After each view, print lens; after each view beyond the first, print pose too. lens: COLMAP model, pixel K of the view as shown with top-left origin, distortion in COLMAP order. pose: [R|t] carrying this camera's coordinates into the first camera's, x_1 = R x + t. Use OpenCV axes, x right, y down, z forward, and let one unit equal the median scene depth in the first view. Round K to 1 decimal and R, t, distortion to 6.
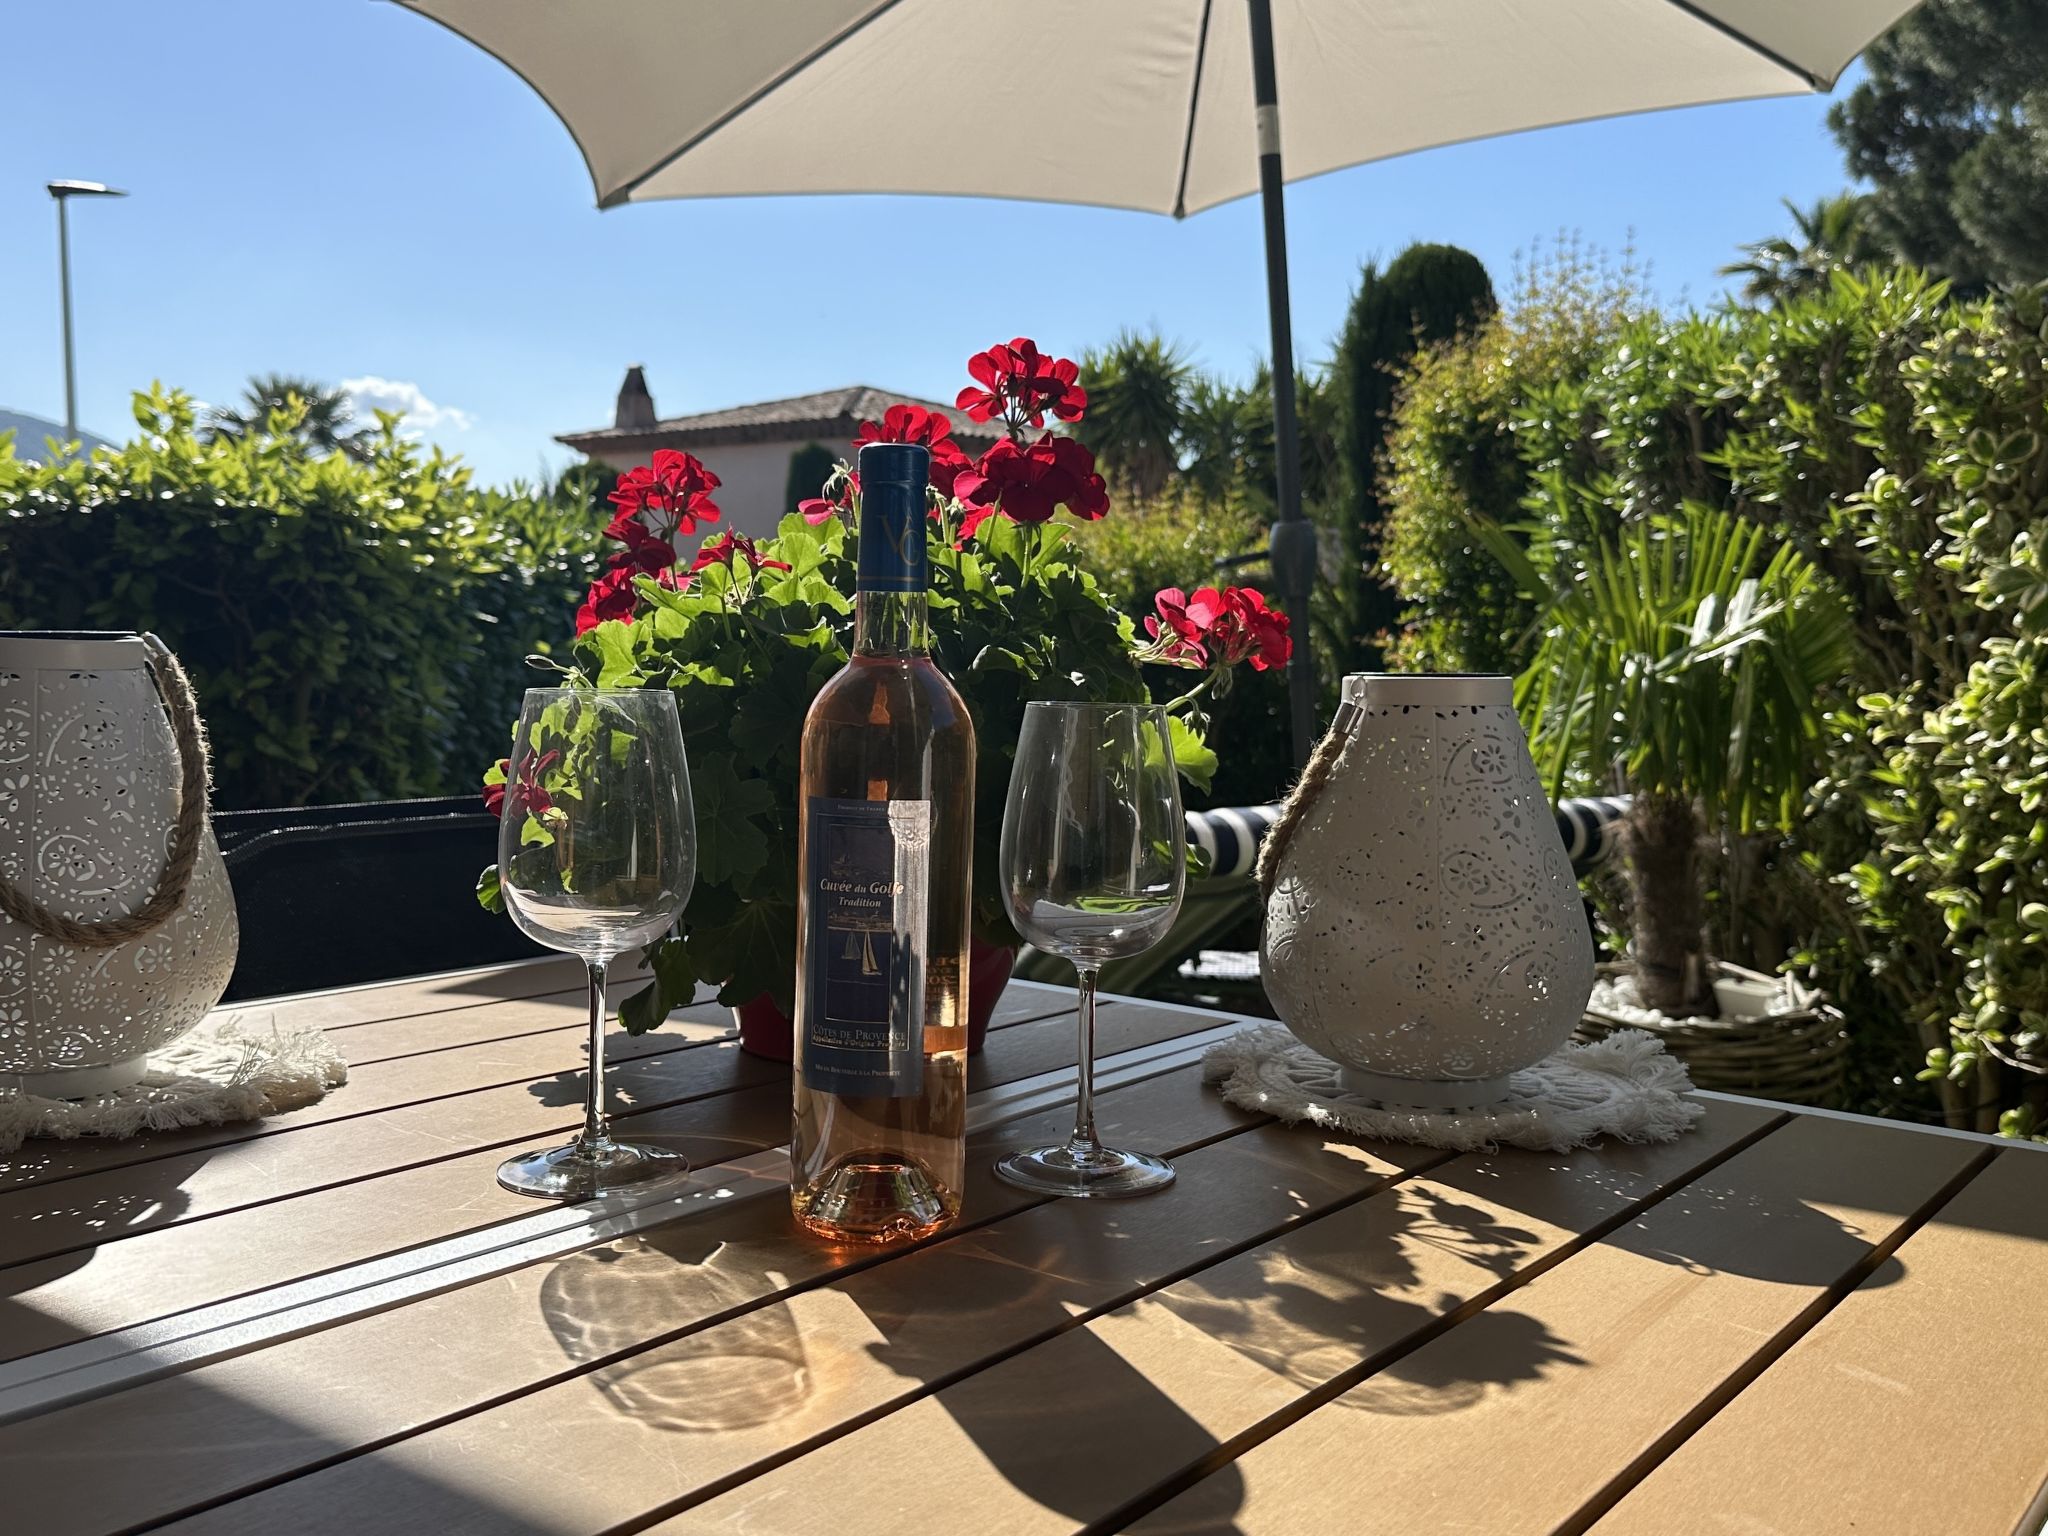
lens RADIAL K [[1881.0, 0, 1011.4], [0, 1881.0, 773.4], [0, 0, 1]] dist [0.159528, -0.319699]
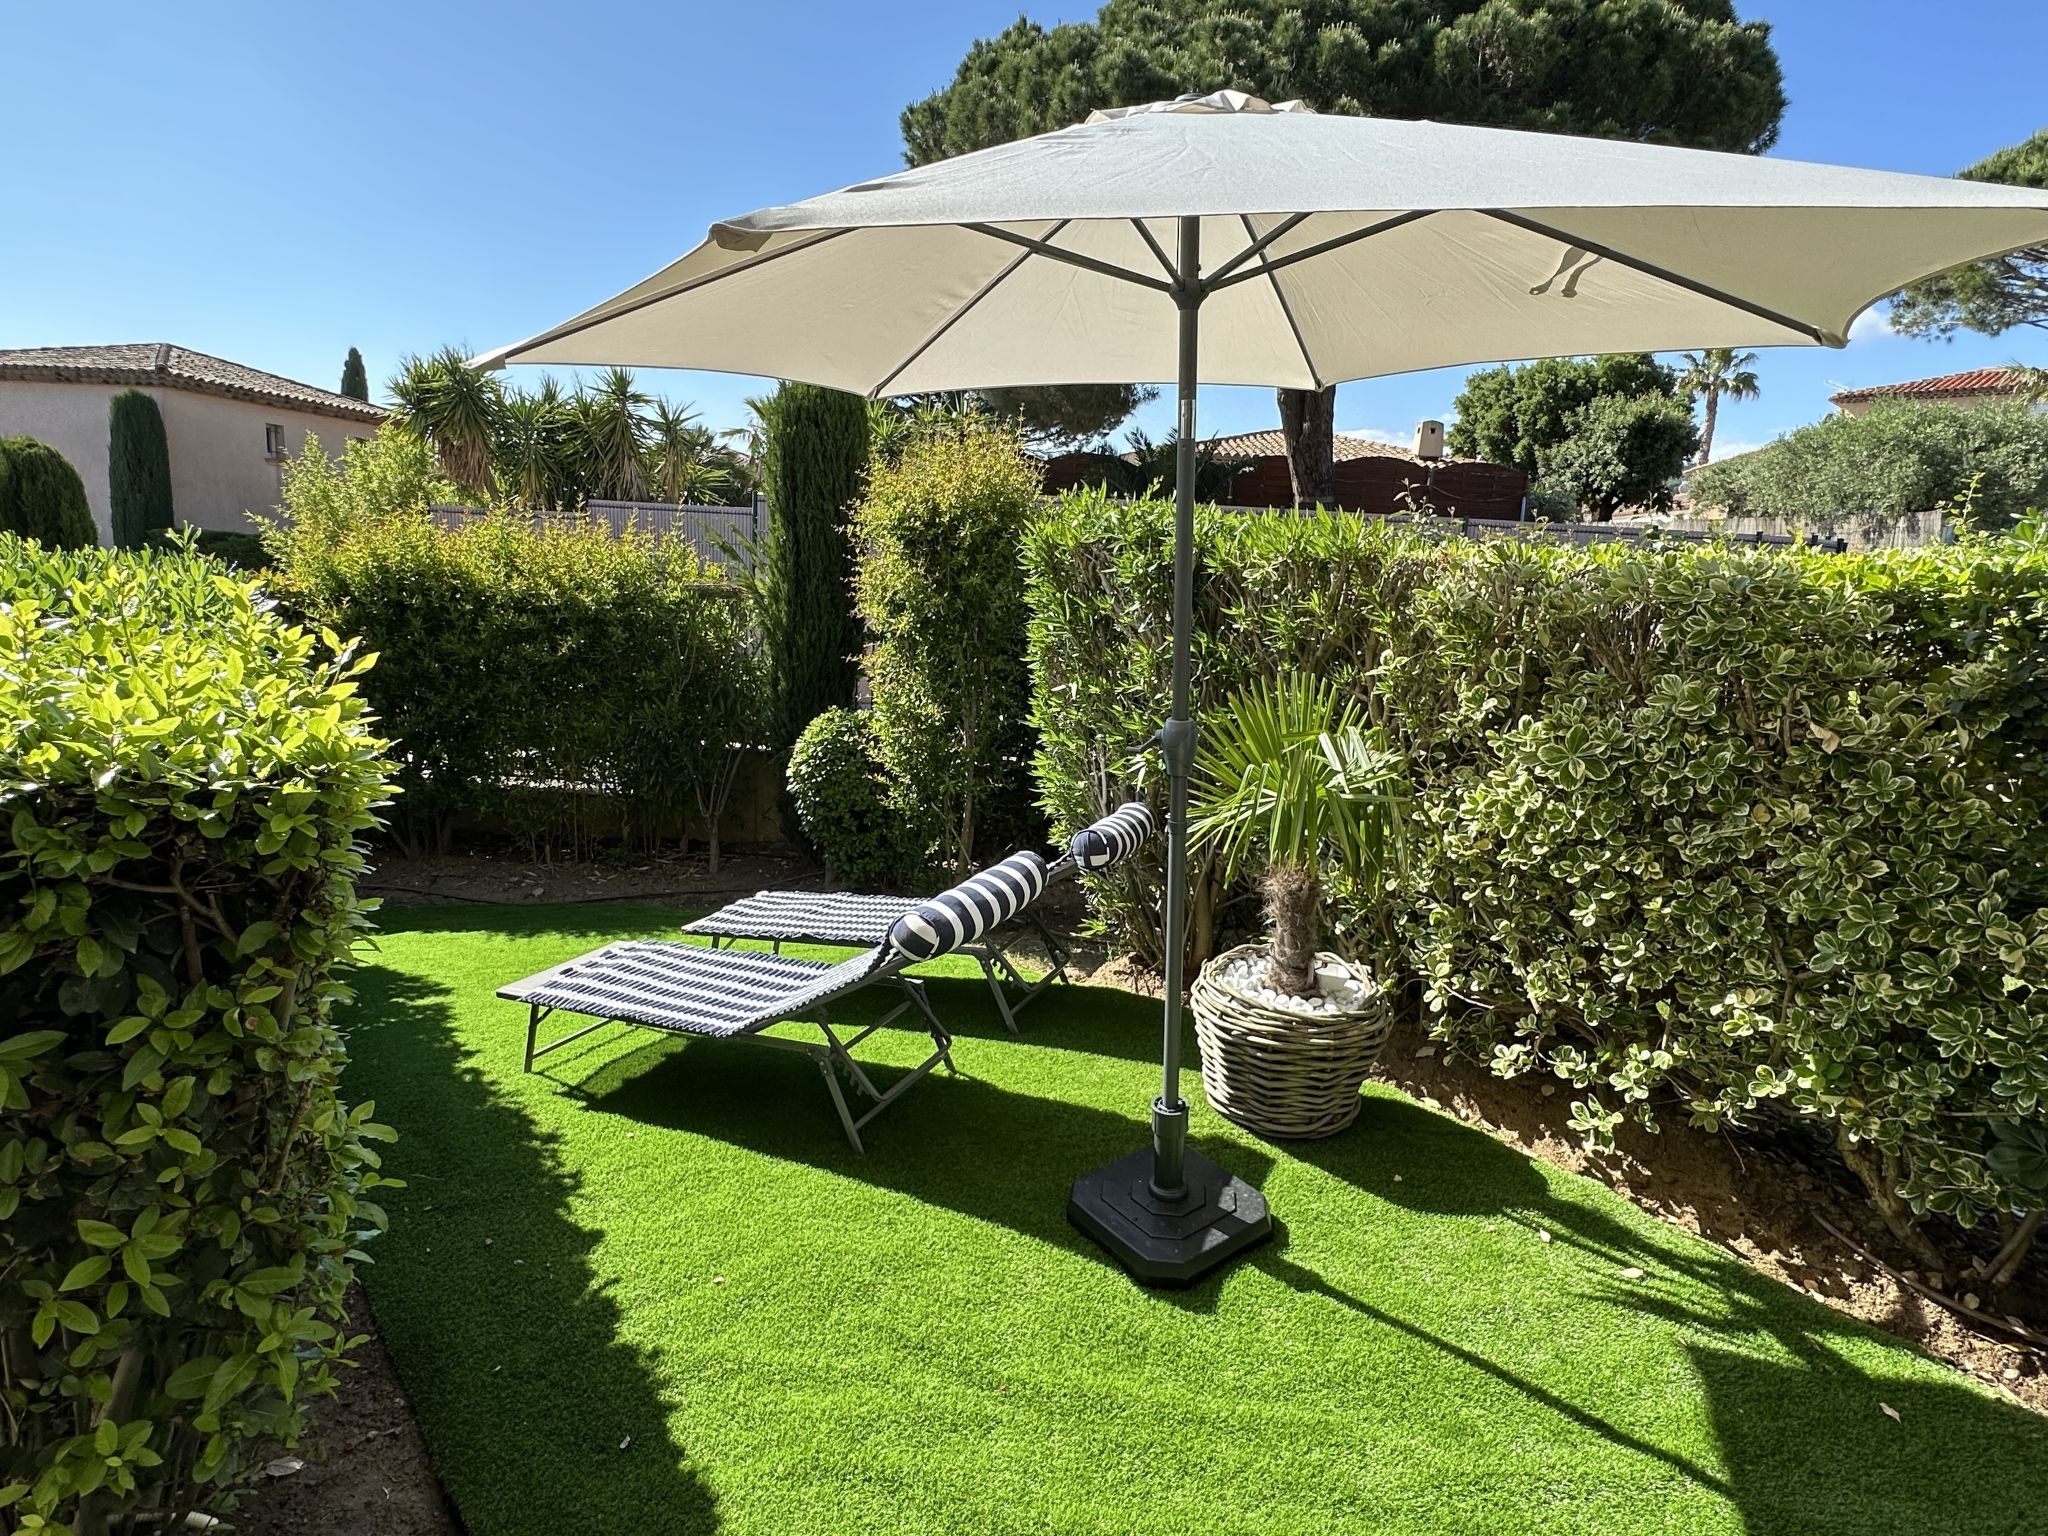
lens RADIAL K [[1085.3, 0, 1024.0], [0, 1085.3, 768.0], [0, 0, 1]] dist [-0.000869, -0.001033]
pose [[0.831030, -0.076257, 0.550975, -0.319764], [0.003598, 0.991274, 0.131769, -0.175871], [-0.556216, -0.107522, 0.824053, 0.387624]]
